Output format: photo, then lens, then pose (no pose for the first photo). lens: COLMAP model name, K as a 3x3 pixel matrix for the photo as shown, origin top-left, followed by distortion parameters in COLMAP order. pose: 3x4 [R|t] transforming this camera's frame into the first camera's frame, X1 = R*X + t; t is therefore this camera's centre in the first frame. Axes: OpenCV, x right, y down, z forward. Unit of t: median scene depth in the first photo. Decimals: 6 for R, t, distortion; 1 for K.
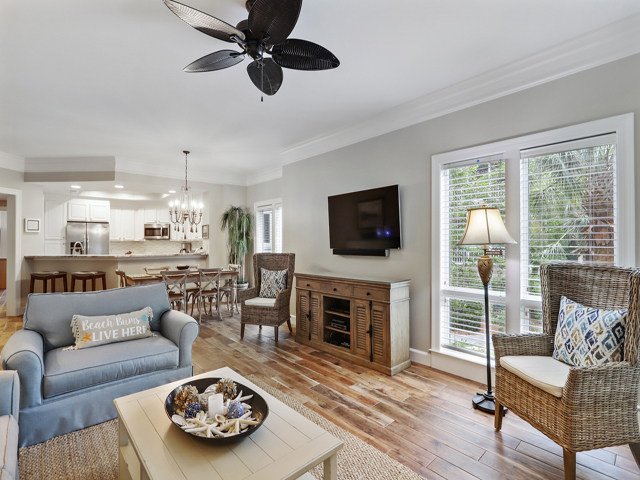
lens RADIAL K [[311.4, 0, 316.2], [0, 311.4, 240.8], [0, 0, 1]] dist [-0.002165, -0.000537]
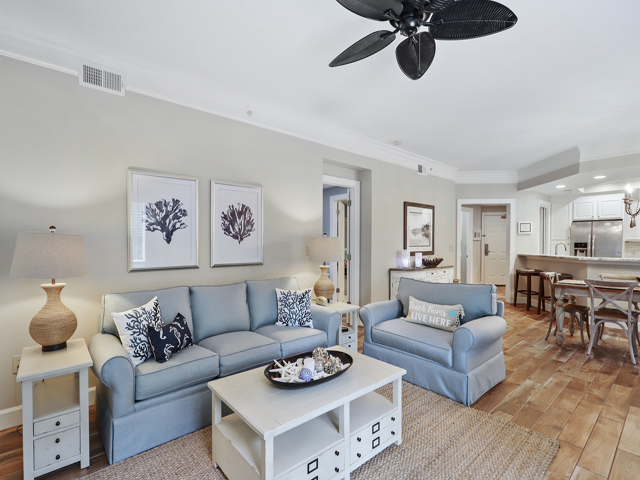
lens RADIAL K [[311.4, 0, 316.2], [0, 311.4, 240.8], [0, 0, 1]] dist [-0.002165, -0.000537]
pose [[-0.016447, -0.001778, -0.999863, 0.238145], [0.000919, 0.999998, -0.001794, 0.000403], [0.999864, -0.000948, -0.016445, 0.250752]]
